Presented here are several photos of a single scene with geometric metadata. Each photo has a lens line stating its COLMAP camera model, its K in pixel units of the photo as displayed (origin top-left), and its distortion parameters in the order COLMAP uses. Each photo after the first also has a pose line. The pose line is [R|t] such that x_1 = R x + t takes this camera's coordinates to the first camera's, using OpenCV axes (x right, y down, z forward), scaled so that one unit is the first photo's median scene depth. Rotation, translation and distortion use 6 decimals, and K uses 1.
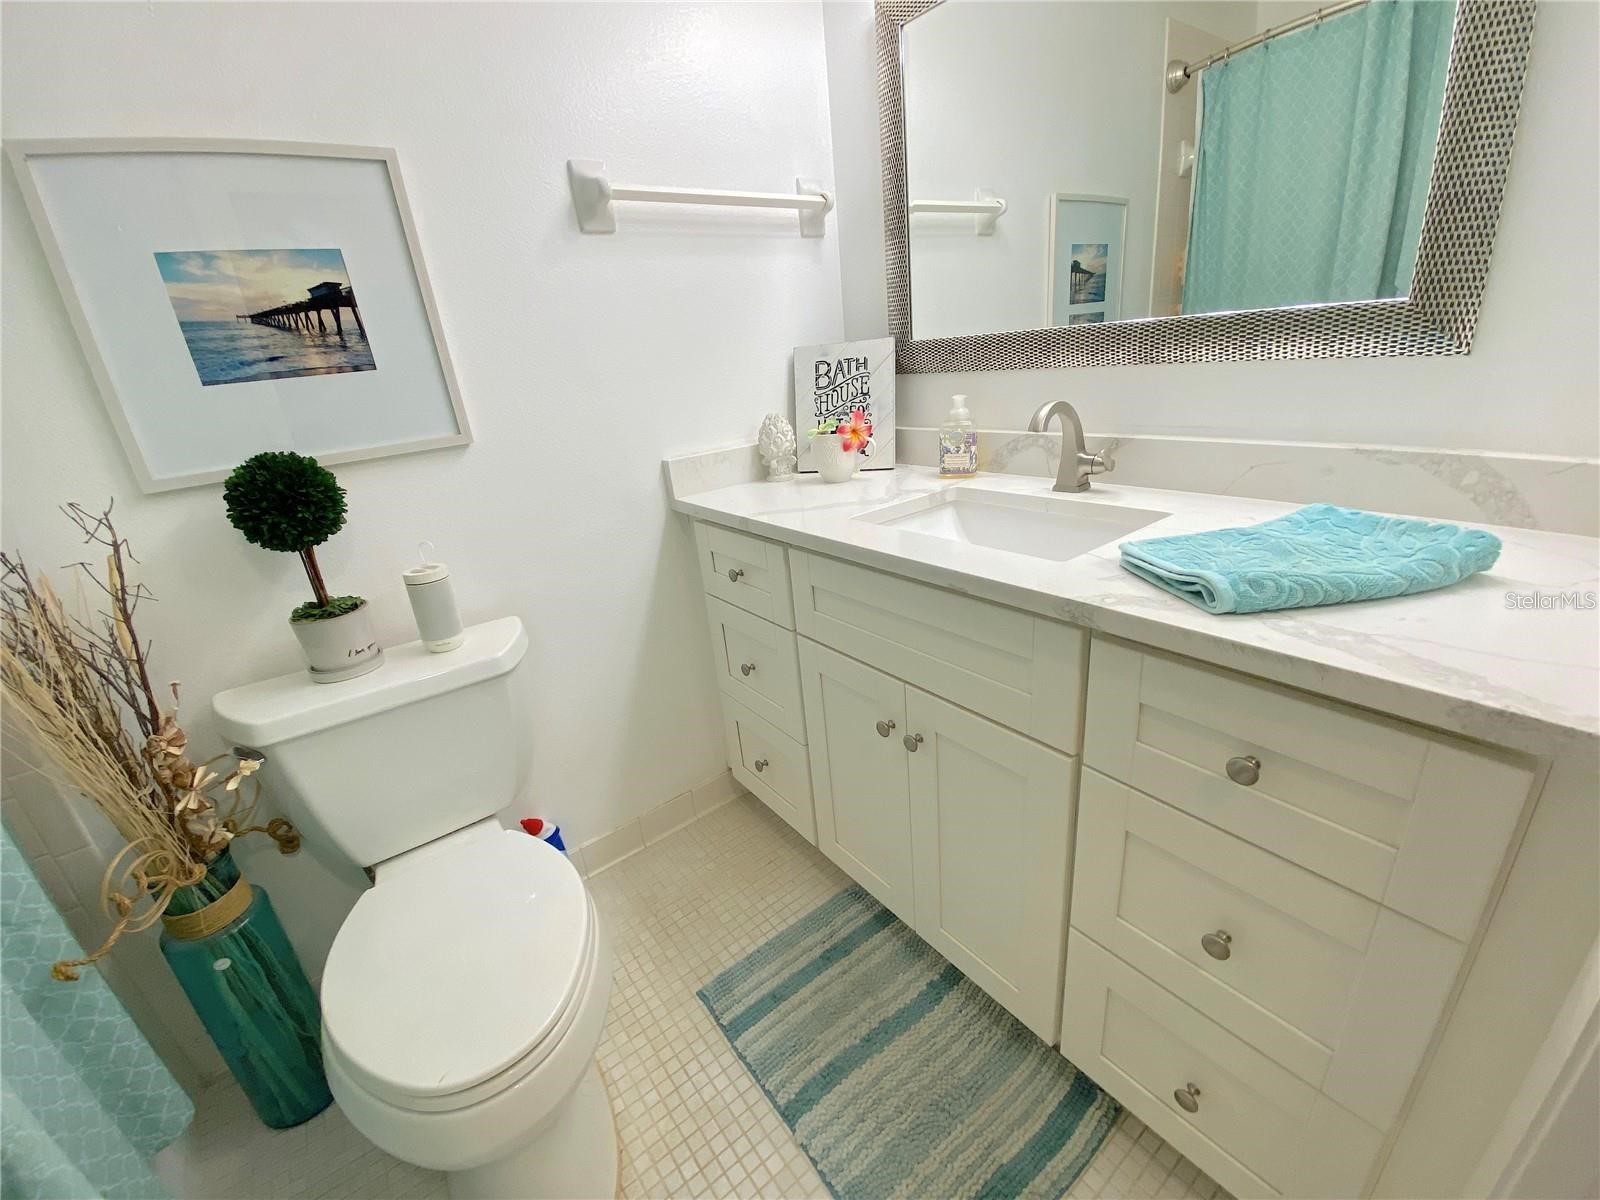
lens RADIAL K [[648.8, 0, 800.0], [0, 648.8, 600.0], [0, 0, 1]] dist [0.013964, -0.017888]
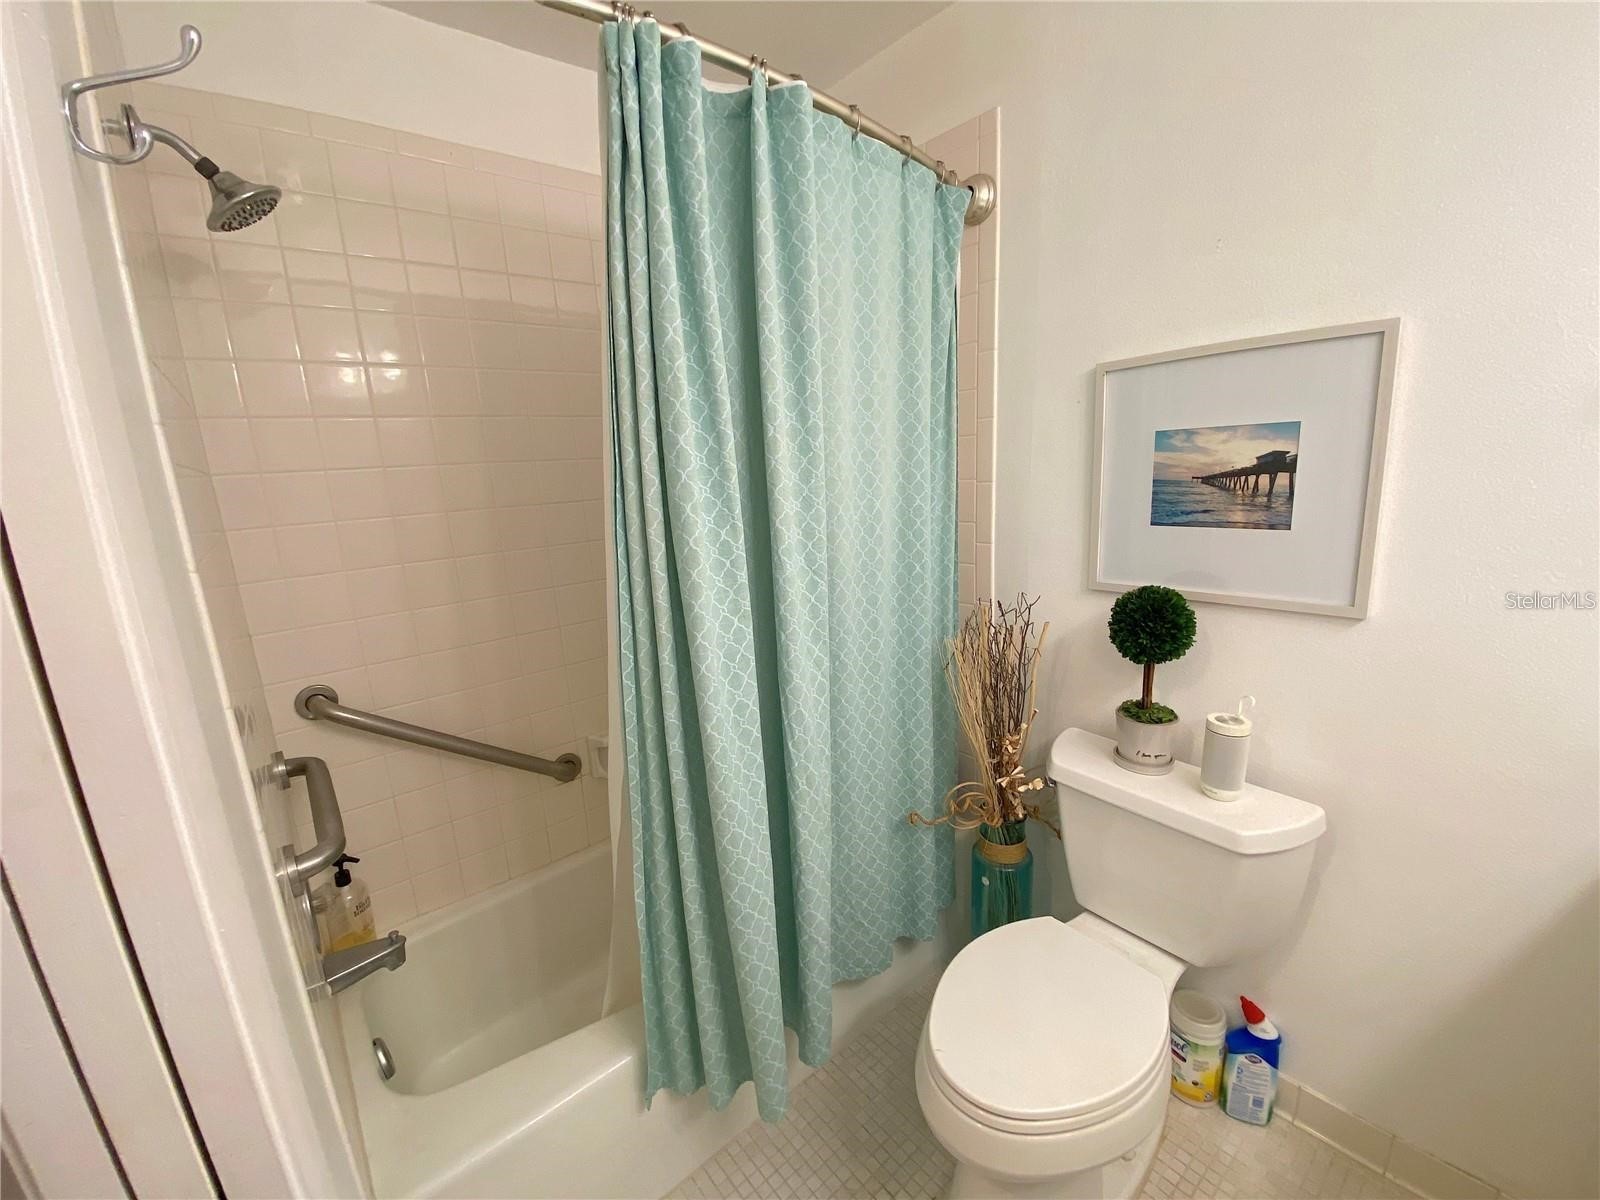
lens RADIAL K [[648.8, 0, 800.0], [0, 648.8, 600.0], [0, 0, 1]] dist [0.013964, -0.017888]
pose [[0.037647, 0.294449, -0.954925, 0.353422], [-0.310883, 0.911633, 0.268844, -0.309675], [0.949702, 0.286749, 0.125860, 0.181237]]
